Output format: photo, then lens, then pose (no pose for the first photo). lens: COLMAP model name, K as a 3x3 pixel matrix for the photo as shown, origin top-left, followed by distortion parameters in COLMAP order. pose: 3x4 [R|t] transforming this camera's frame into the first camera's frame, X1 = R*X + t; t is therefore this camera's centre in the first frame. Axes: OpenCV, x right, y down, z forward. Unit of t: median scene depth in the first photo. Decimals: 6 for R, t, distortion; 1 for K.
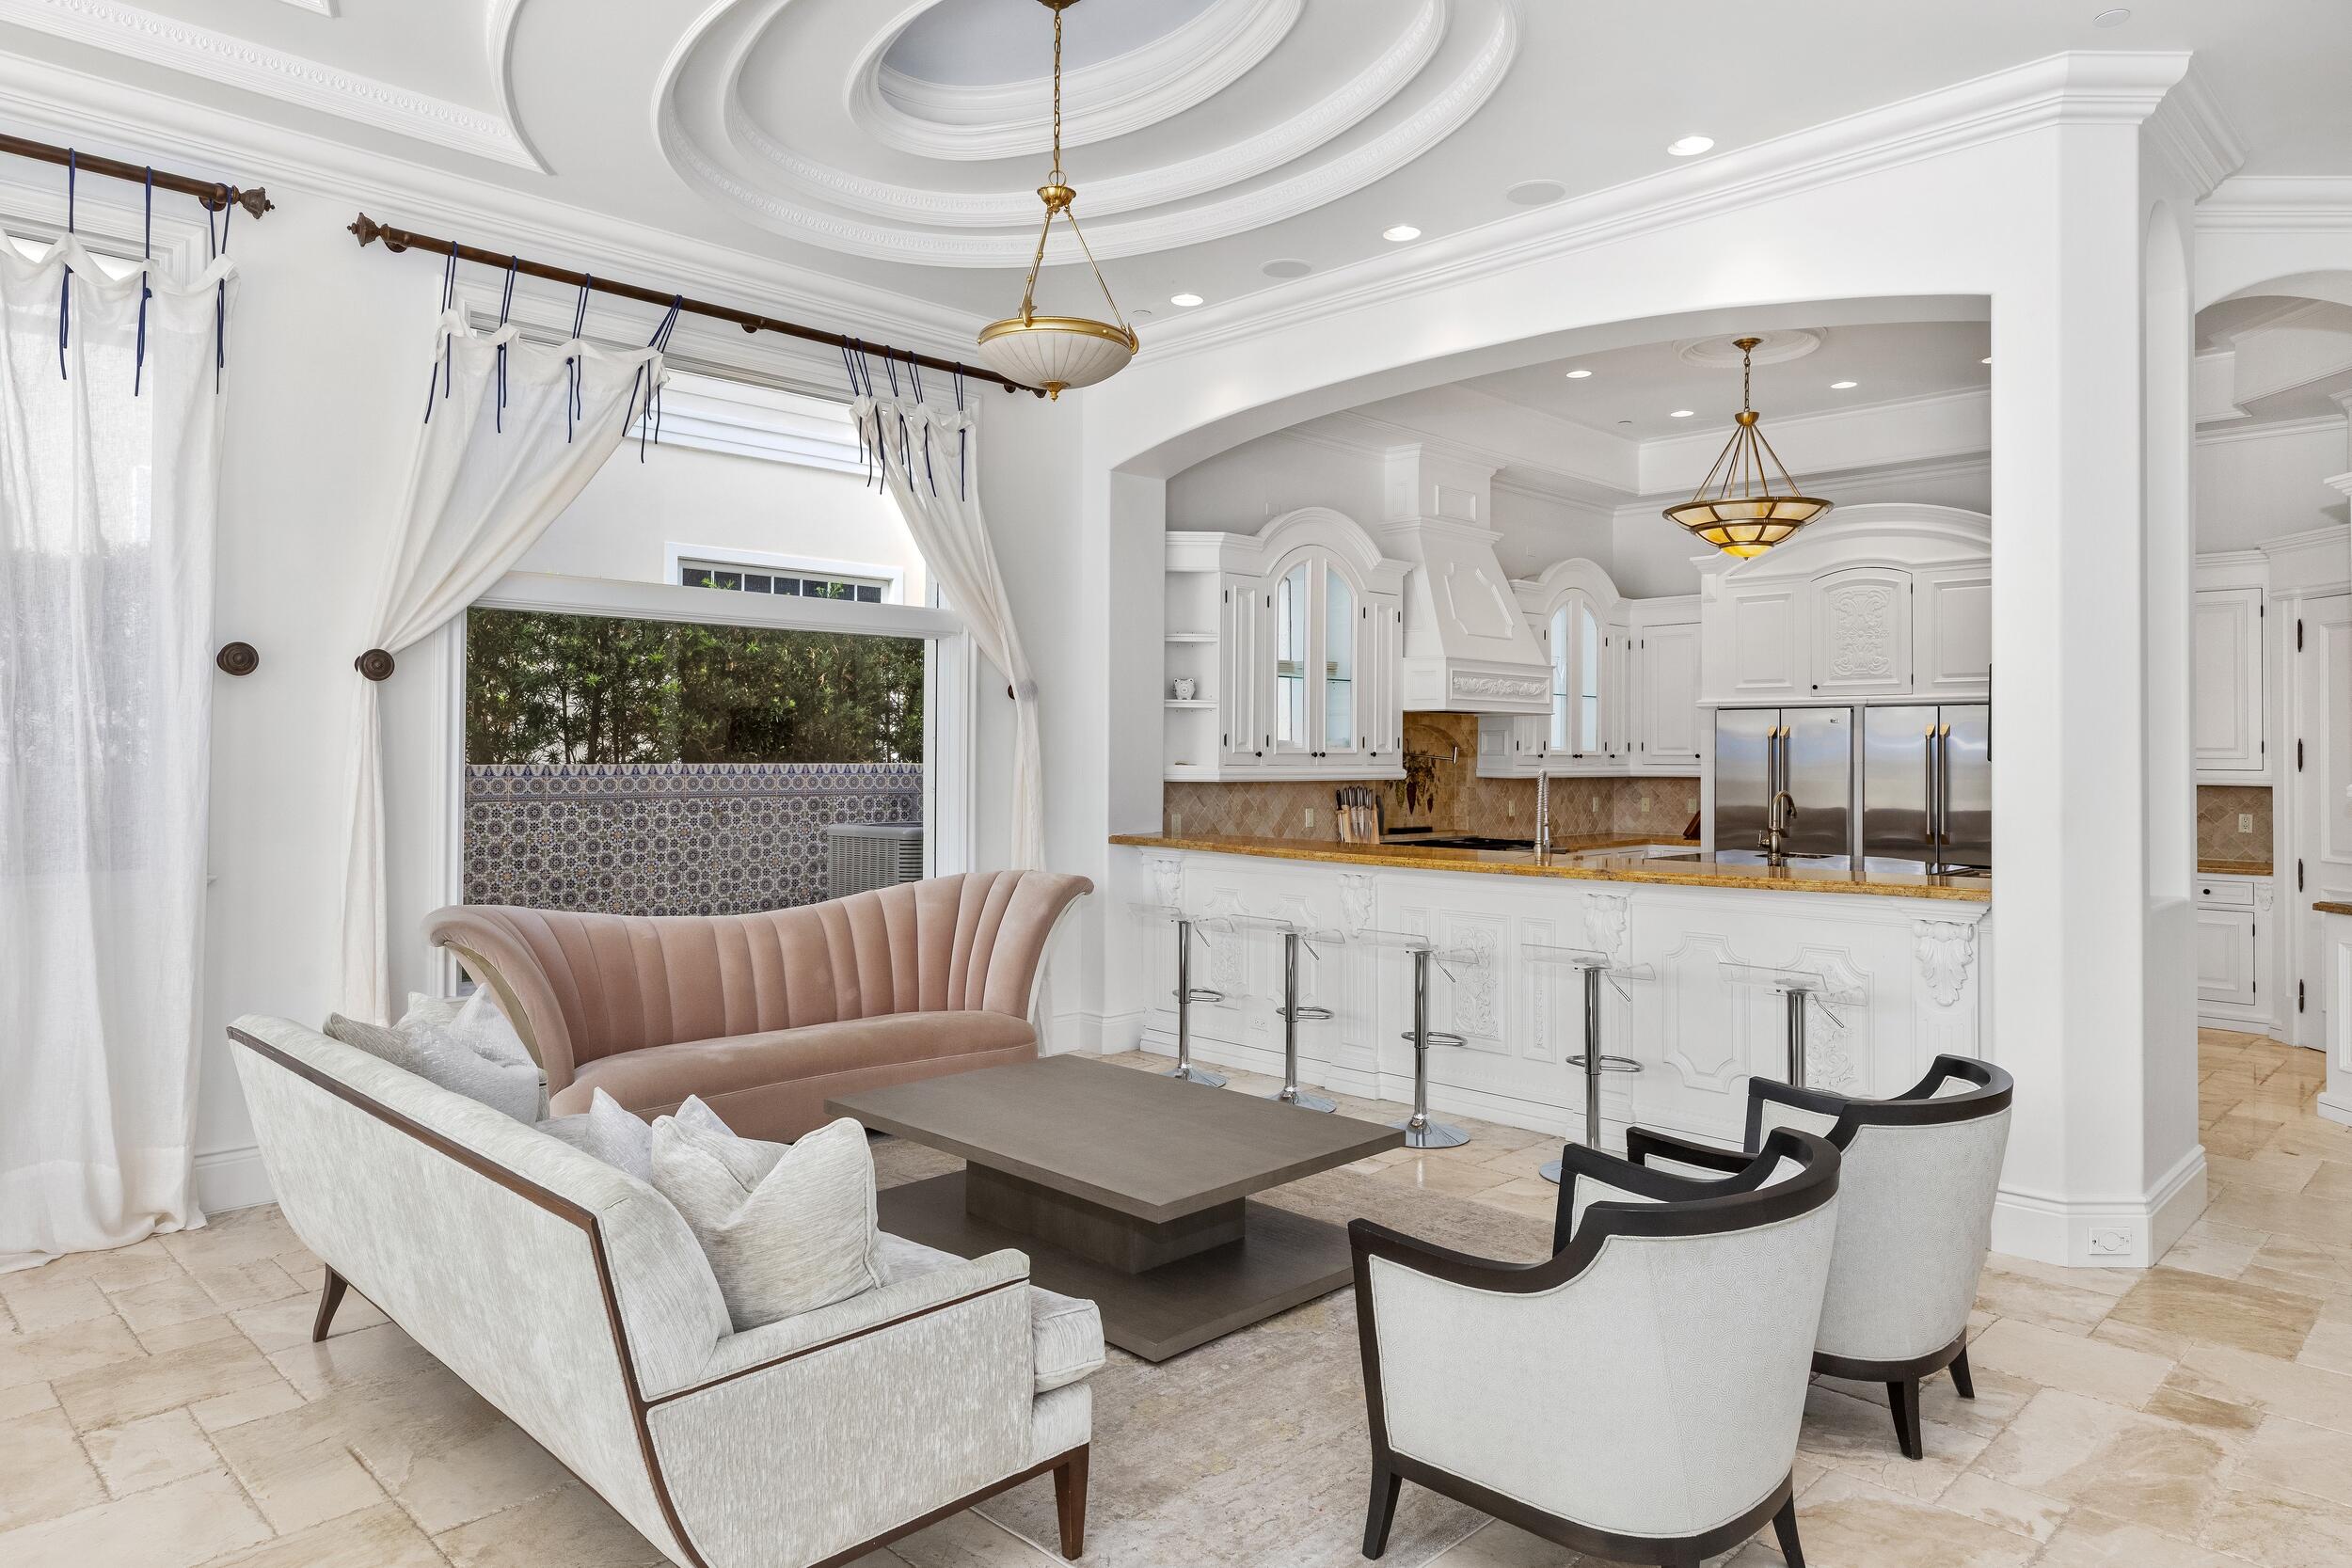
lens RADIAL K [[1457.2, 0, 1182.3], [0, 1457.2, 738.4], [0, 0, 1]] dist [0.004302, 0.000084]
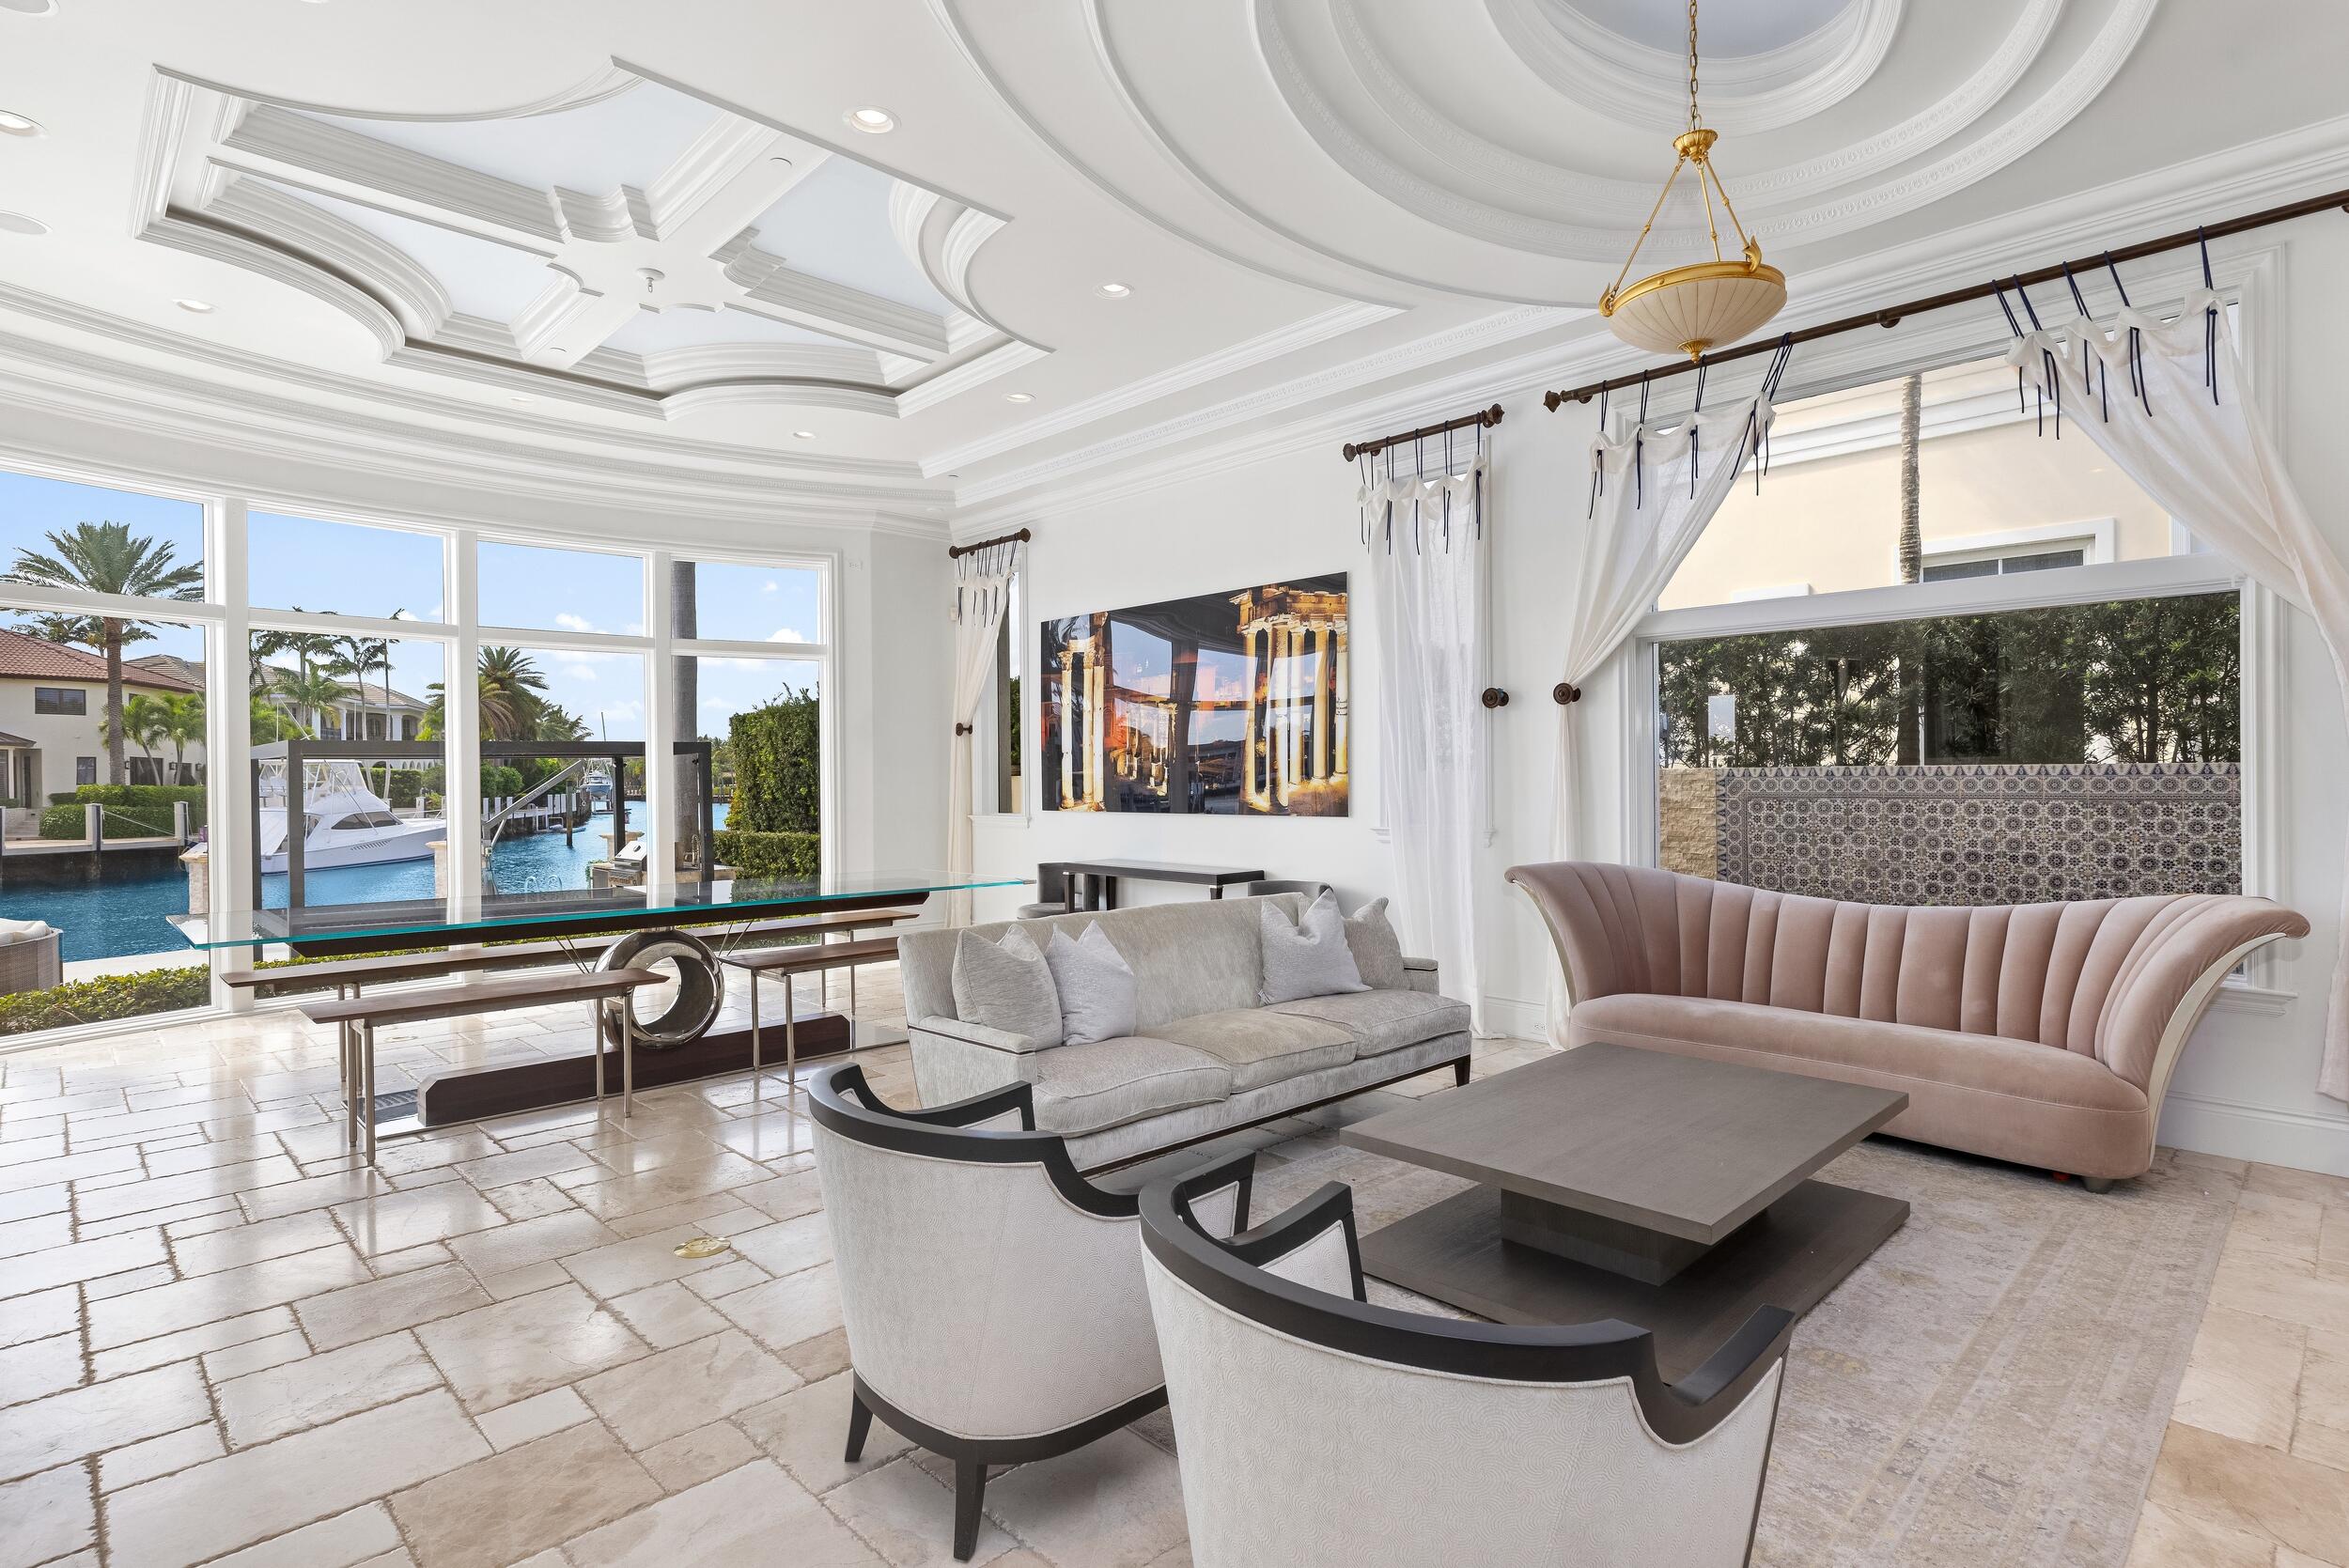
lens RADIAL K [[1163.8, 0, 1158.6], [0, 1163.8, 777.6], [0, 0, 1]] dist [0.002270, 0.000106]
pose [[-0.022793, -0.002143, -0.999738, 0.443961], [0.018961, 0.999817, -0.002575, 0.019773], [0.999560, -0.019014, -0.022748, 0.442868]]
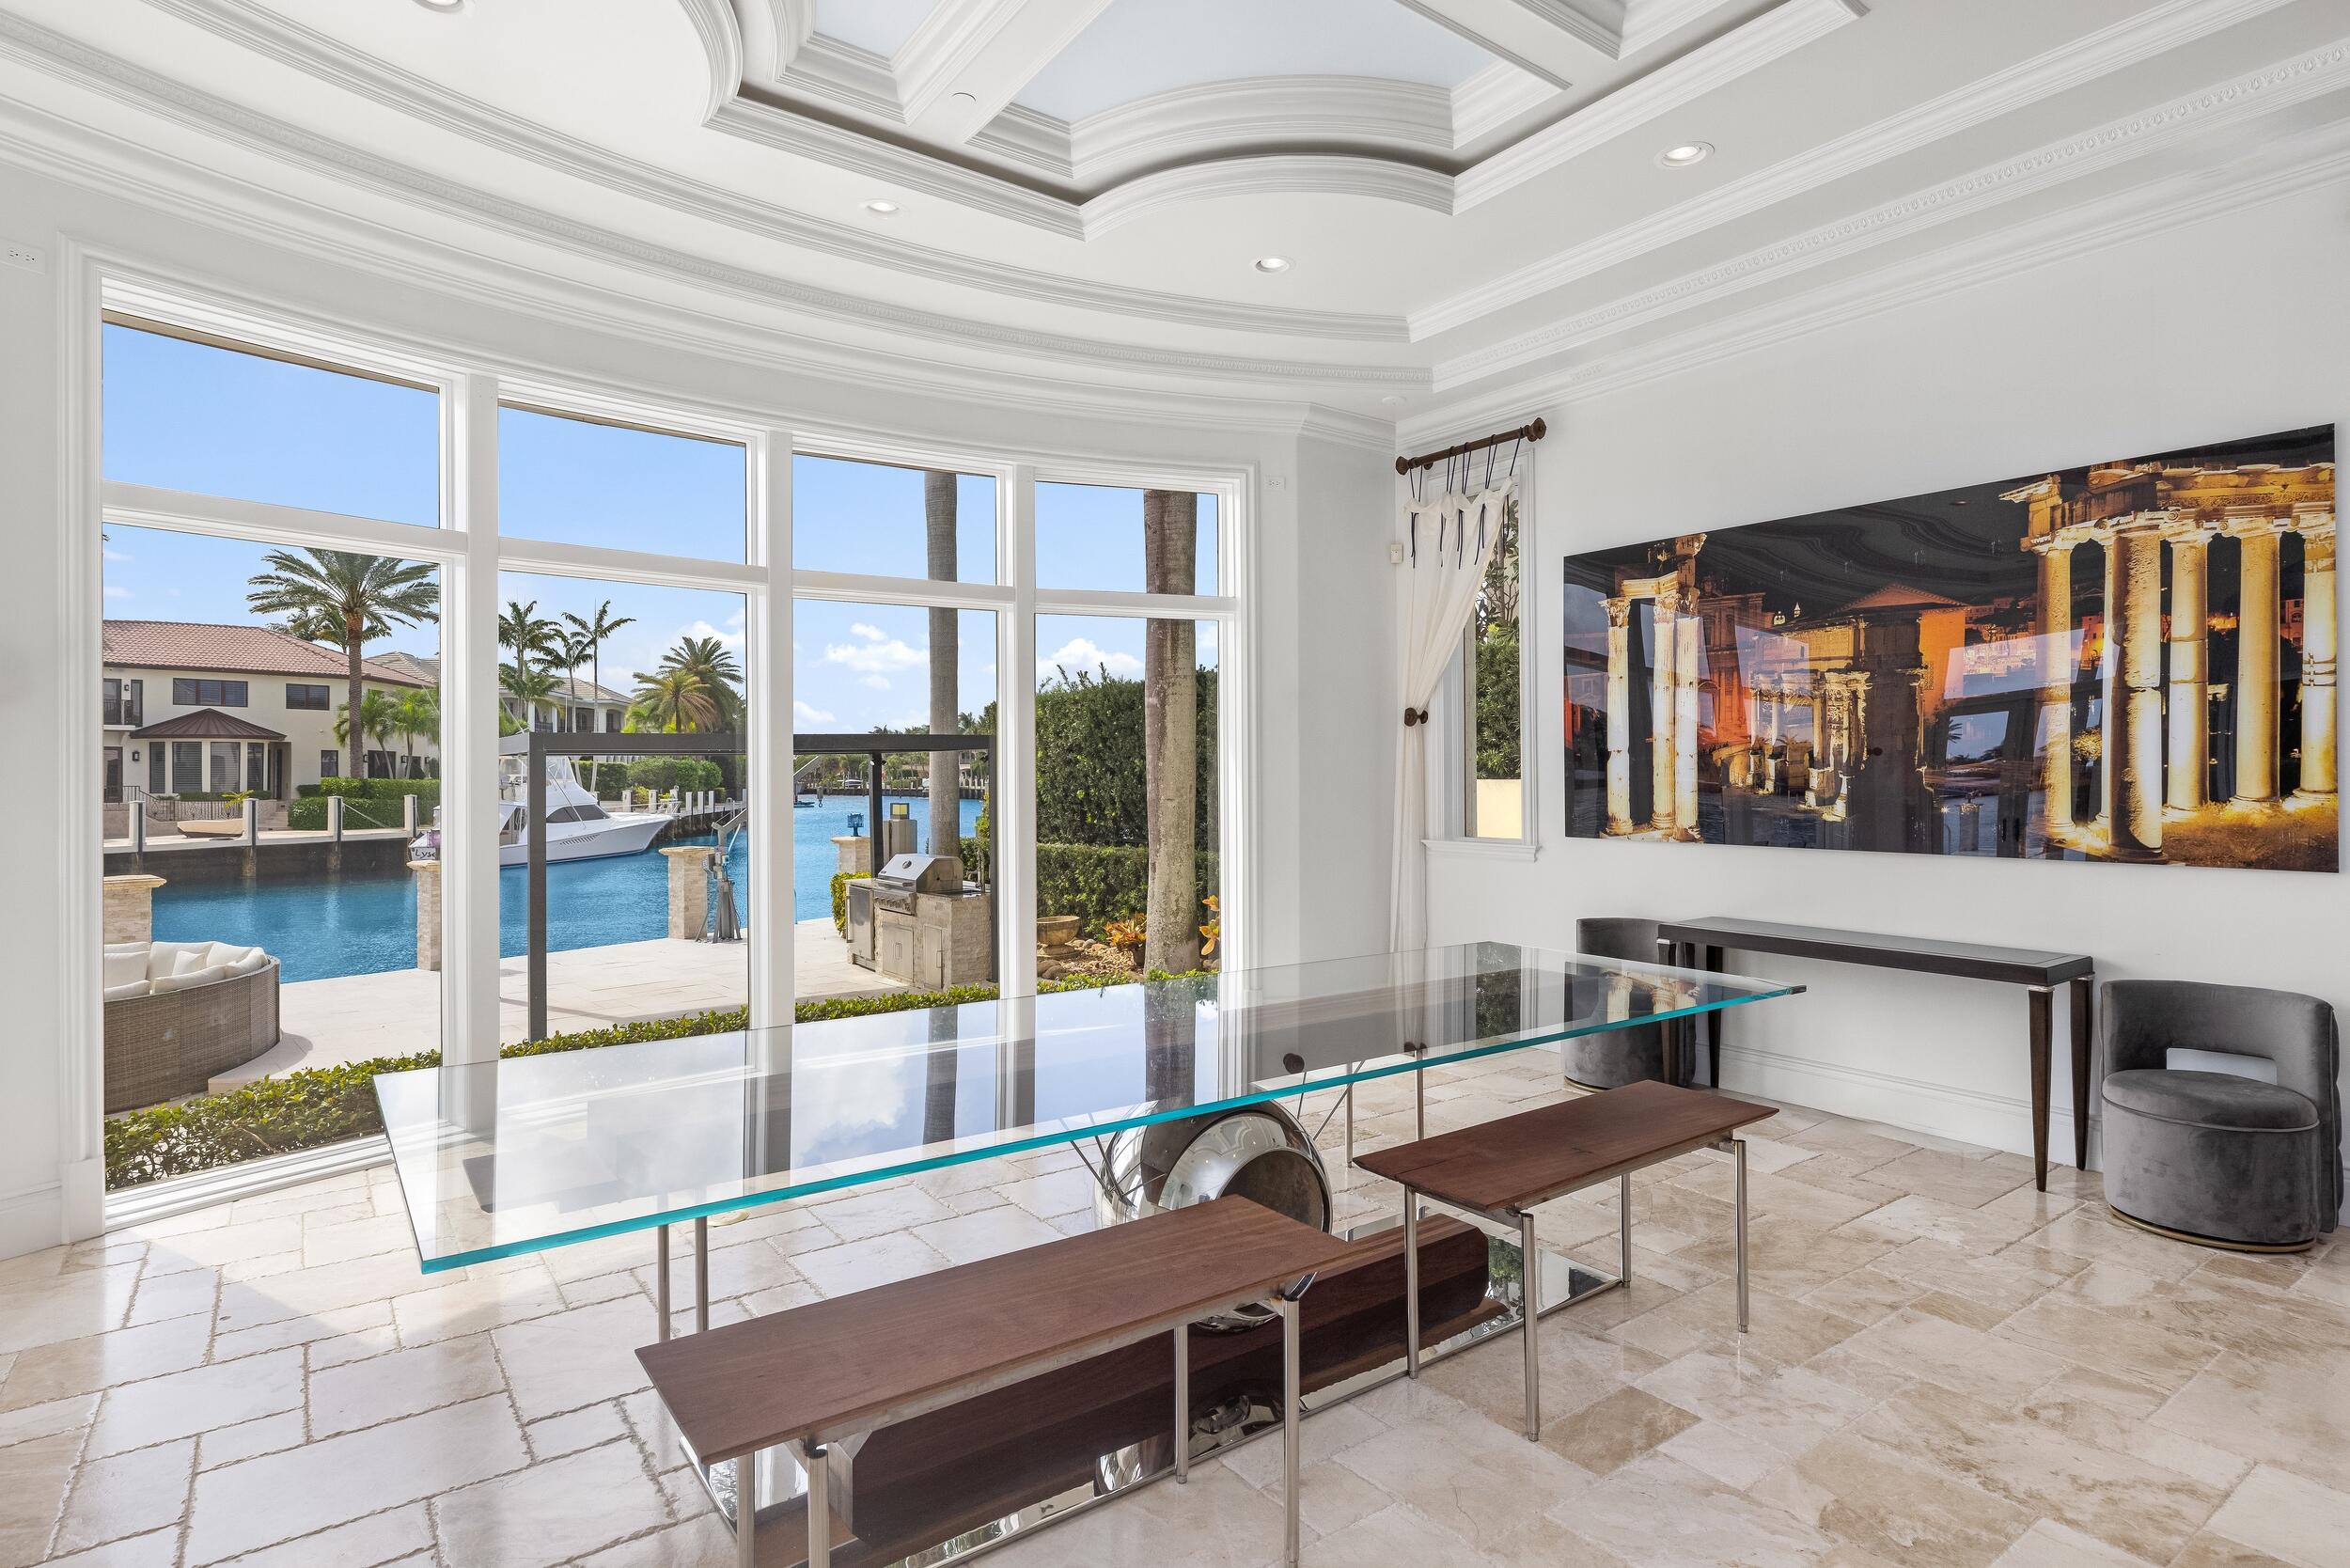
lens RADIAL K [[1210.7, 0, 1170.6], [0, 1210.7, 766.7], [0, 0, 1]] dist [-0.003337, 0.000962]
pose [[-0.159879, -0.007315, -0.987110, 0.091885], [0.014255, 0.999851, -0.009718, 0.002589], [0.987034, -0.015625, -0.159751, 0.137651]]
